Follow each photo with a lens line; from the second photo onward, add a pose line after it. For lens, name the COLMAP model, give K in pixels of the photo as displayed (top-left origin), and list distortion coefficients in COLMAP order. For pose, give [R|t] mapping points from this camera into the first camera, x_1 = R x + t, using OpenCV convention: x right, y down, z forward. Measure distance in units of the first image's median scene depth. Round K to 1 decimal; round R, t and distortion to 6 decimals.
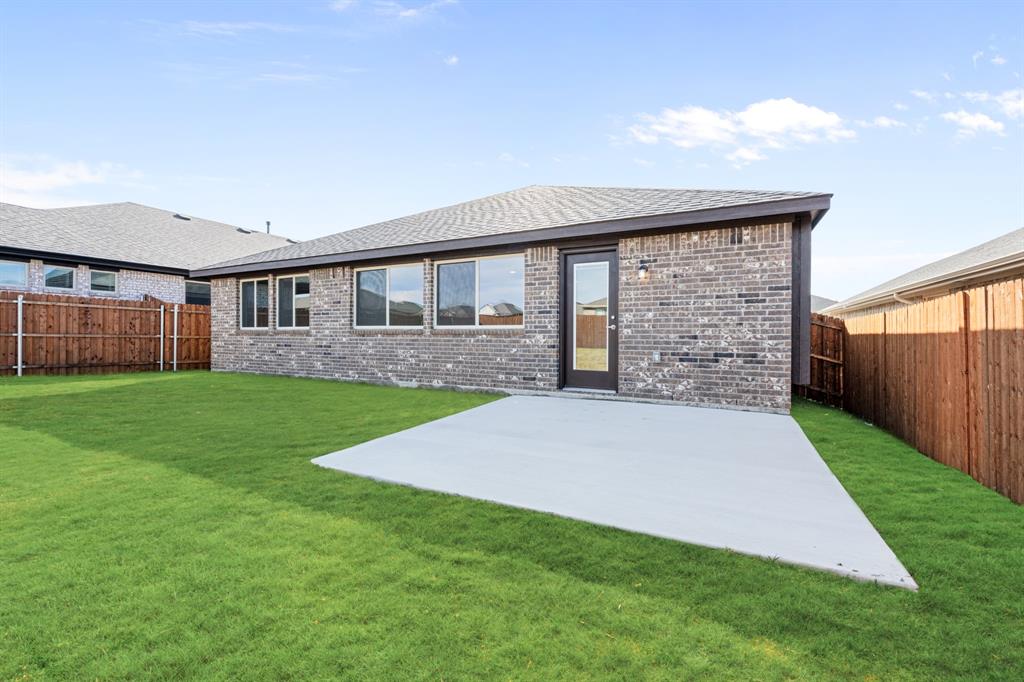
lens RADIAL K [[408.7, 0, 529.3], [0, 408.7, 335.0], [0, 0, 1]] dist [0.003215, -0.001089]
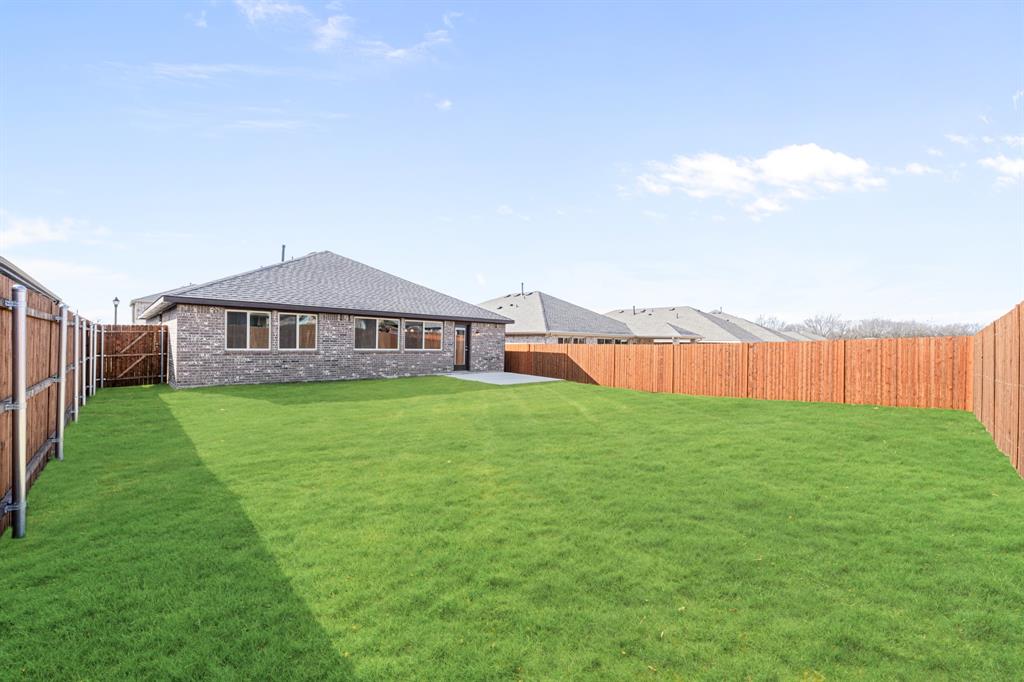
lens RADIAL K [[408.7, 0, 506.7], [0, 408.7, 345.6], [0, 0, 1]] dist [0.003215, -0.001089]
pose [[0.345210, -0.002172, 0.938523, -2.354687], [-0.013807, 0.999877, 0.007392, -0.072315], [-0.938424, -0.015510, 0.345137, -0.308310]]
